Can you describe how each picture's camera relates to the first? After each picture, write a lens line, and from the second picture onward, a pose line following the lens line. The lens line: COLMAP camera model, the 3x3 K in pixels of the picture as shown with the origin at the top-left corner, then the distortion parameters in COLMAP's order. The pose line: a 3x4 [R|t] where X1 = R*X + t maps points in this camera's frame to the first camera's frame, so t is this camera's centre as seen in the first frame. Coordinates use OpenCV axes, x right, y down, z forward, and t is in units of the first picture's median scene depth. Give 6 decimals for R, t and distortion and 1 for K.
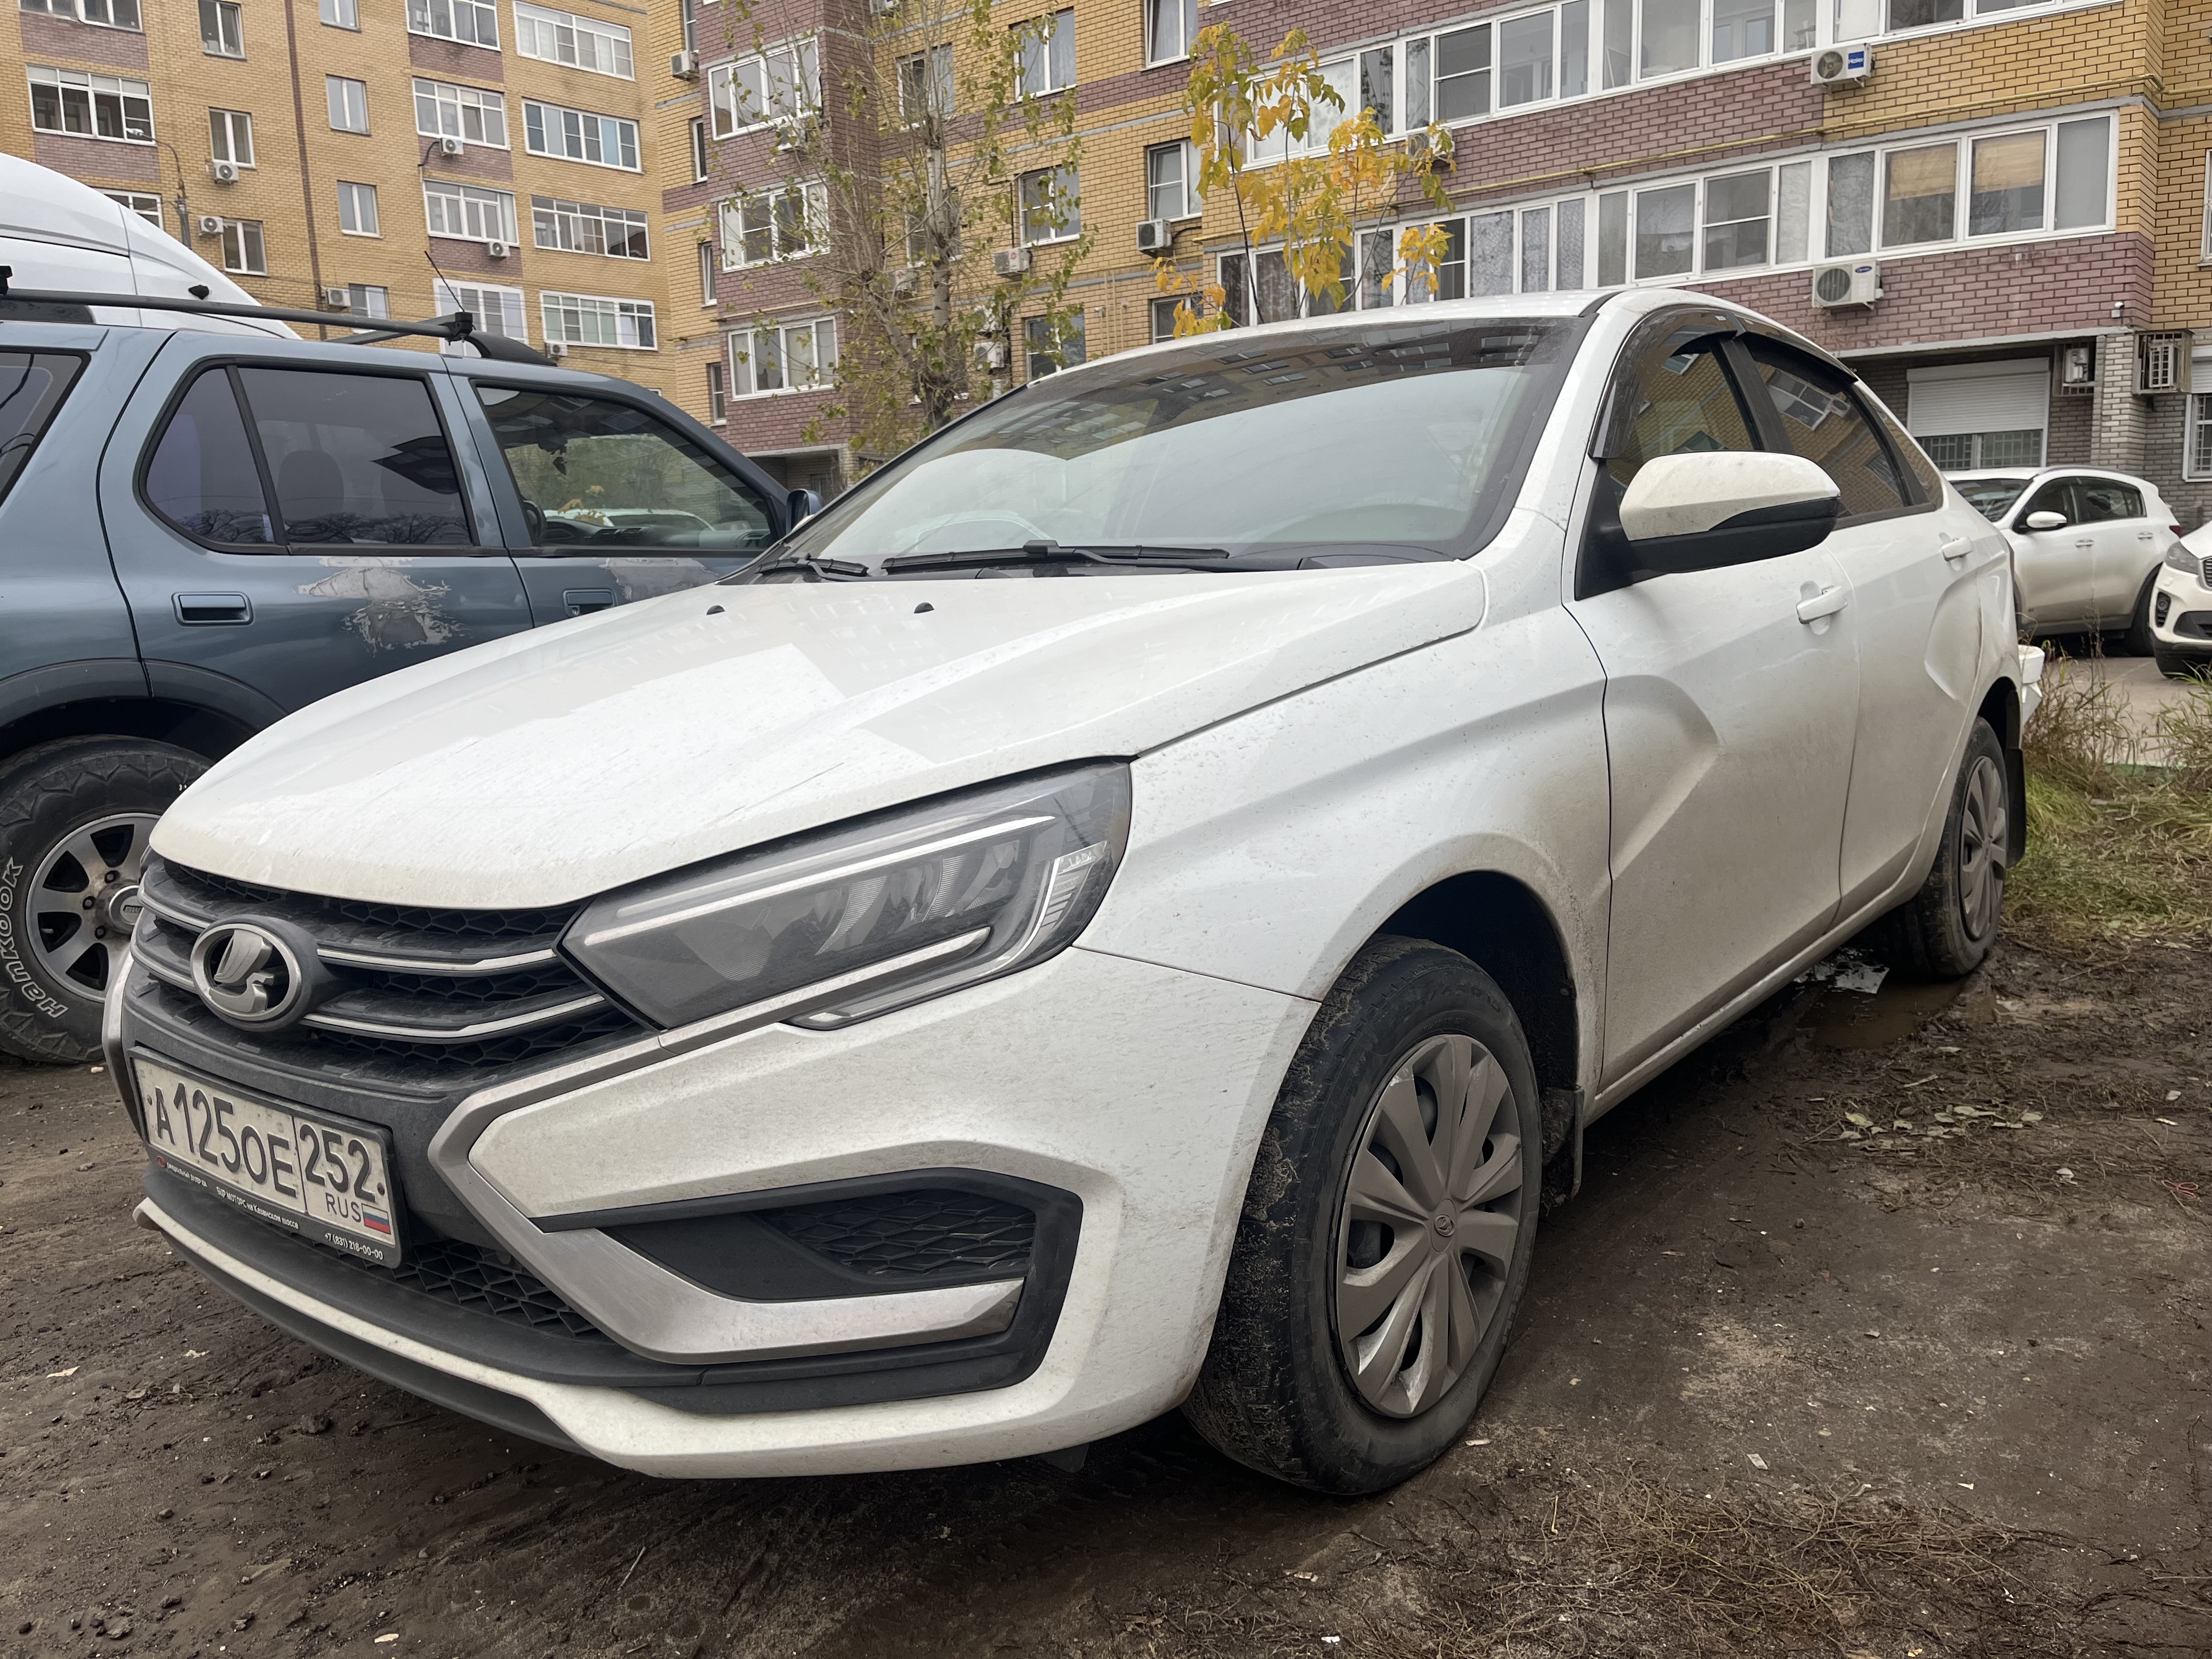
lens RADIAL K [[1721.4, 0, 1091.8], [0, 1721.4, 838.8], [0, 0, 1]] dist [0.062339, -0.092530]
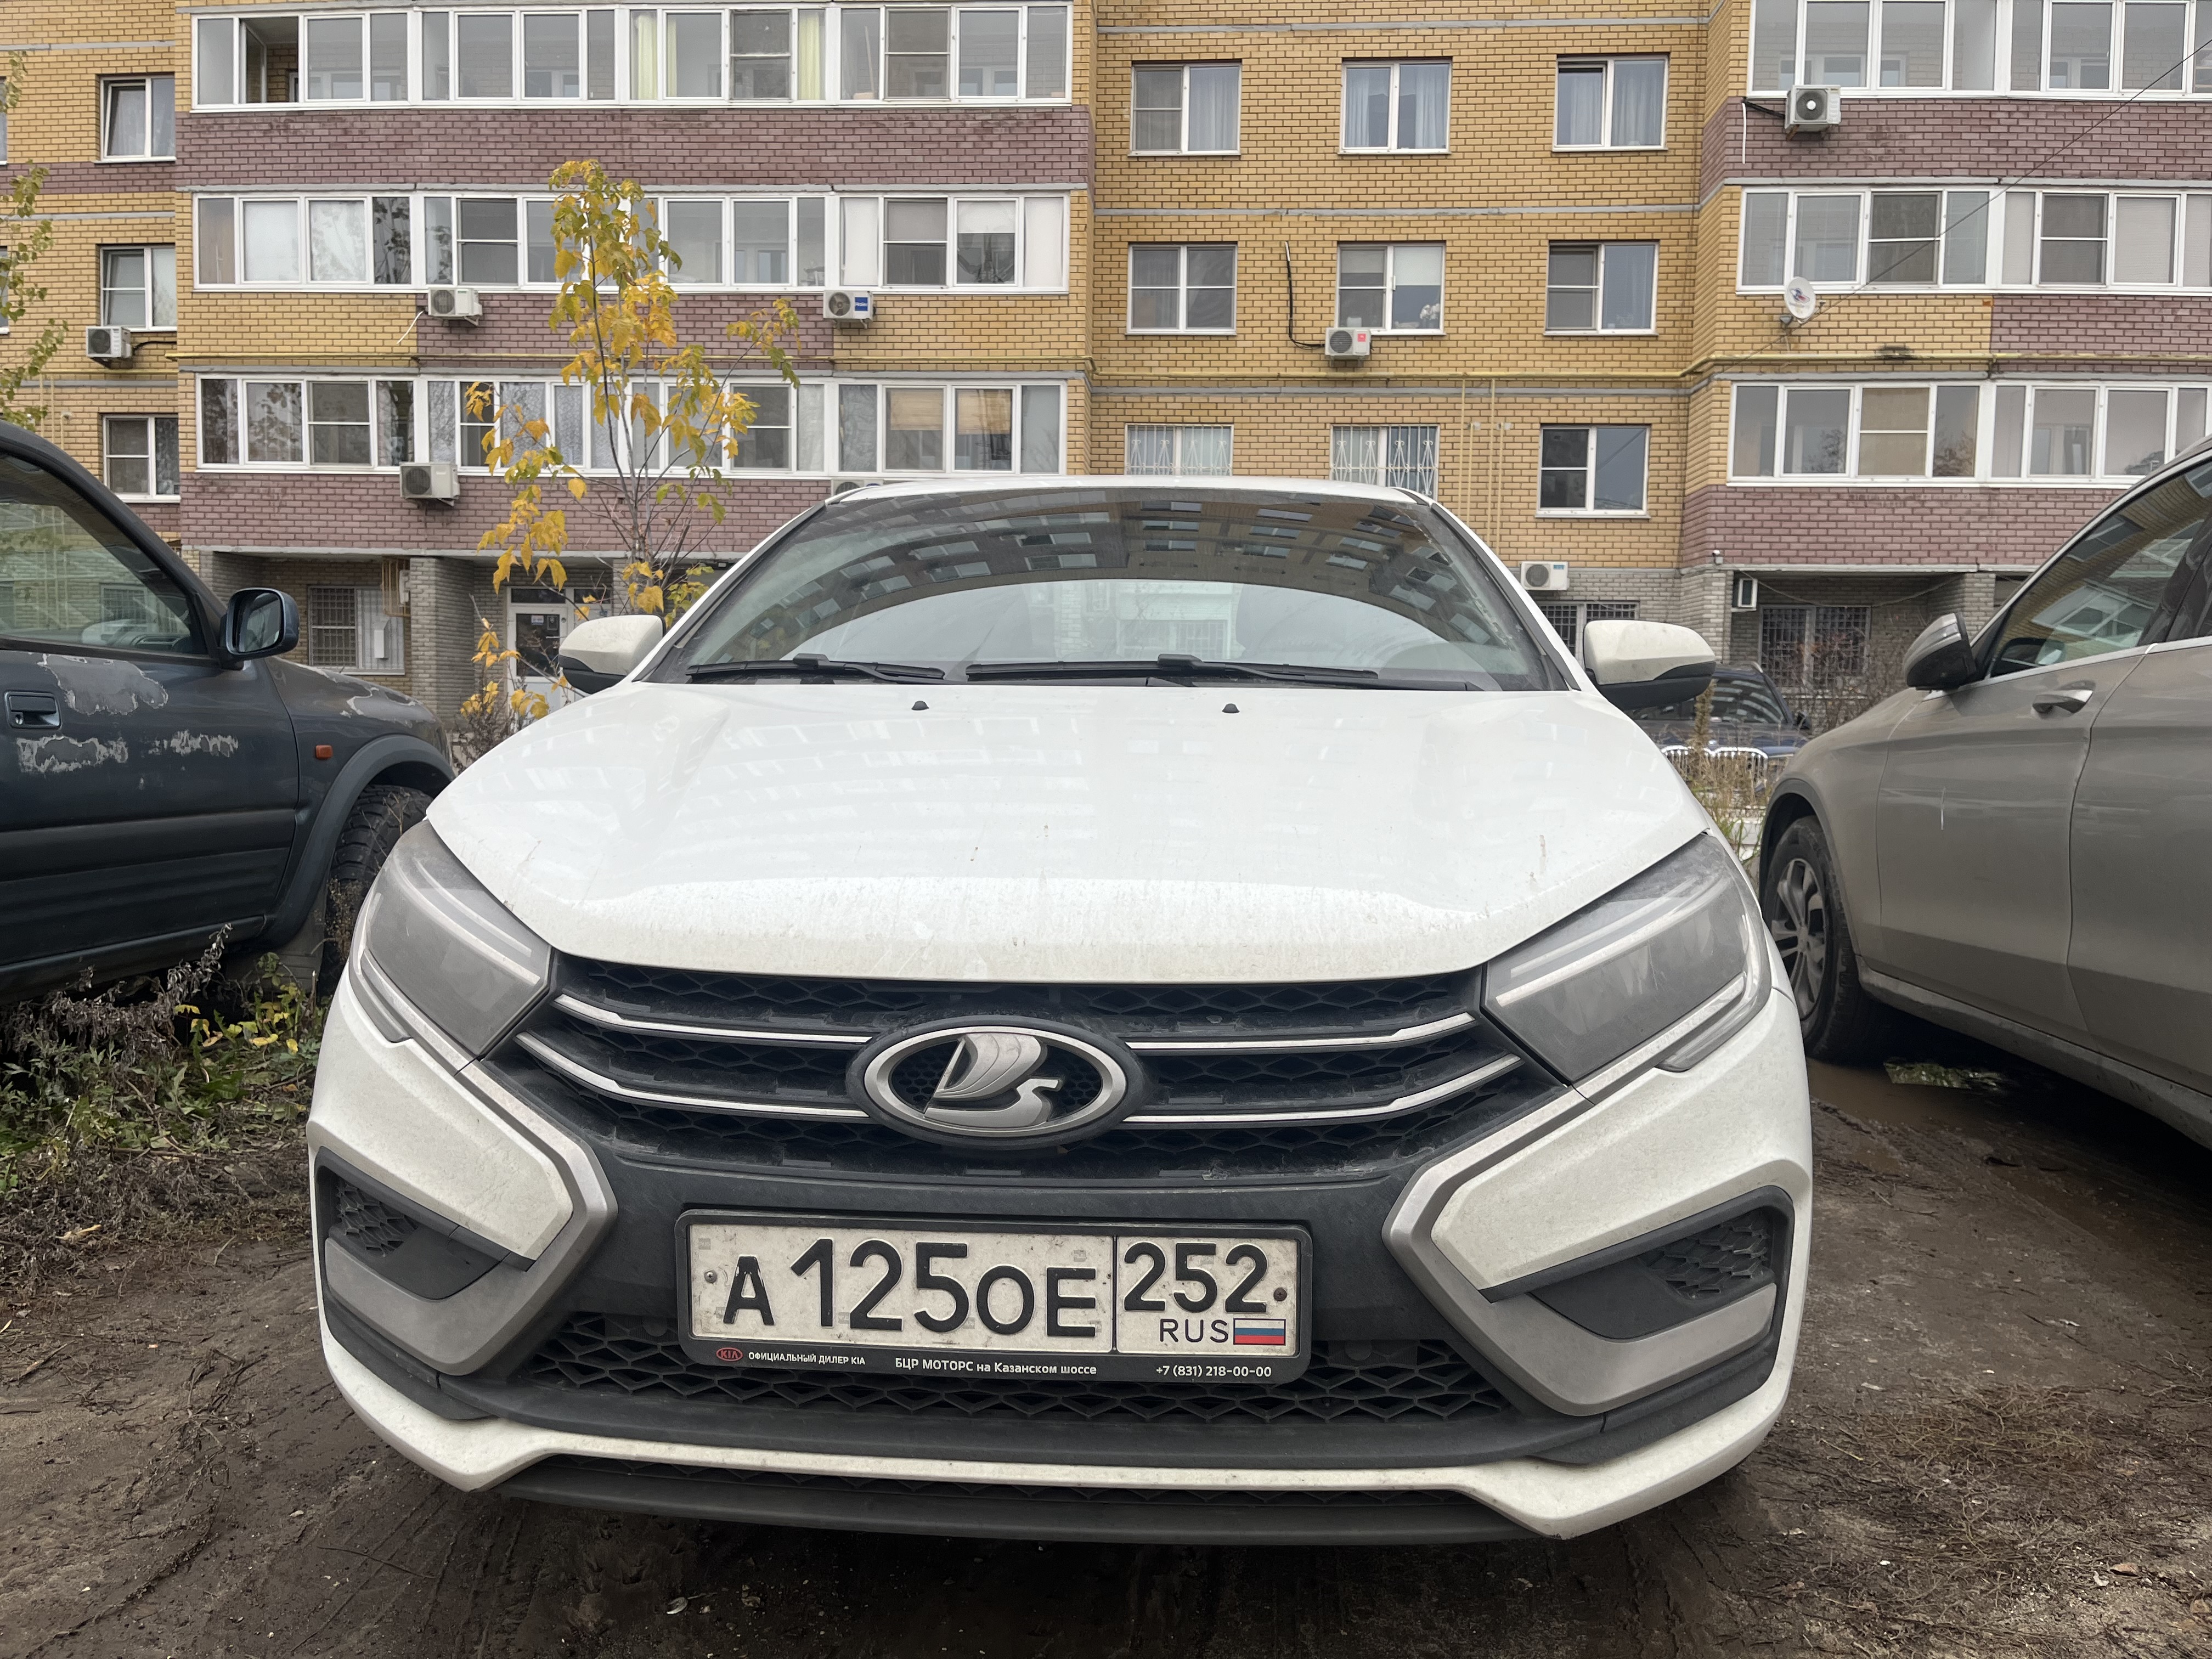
lens RADIAL K [[1721.4, 0, 1094.7], [0, 1721.4, 839.5], [0, 0, 1]] dist [0.062339, -0.092530]
pose [[0.813071, 0.003834, 0.582152, -0.101701], [0.054227, 0.995132, -0.082290, 0.003318], [-0.579633, 0.098476, 0.808905, 0.029754]]
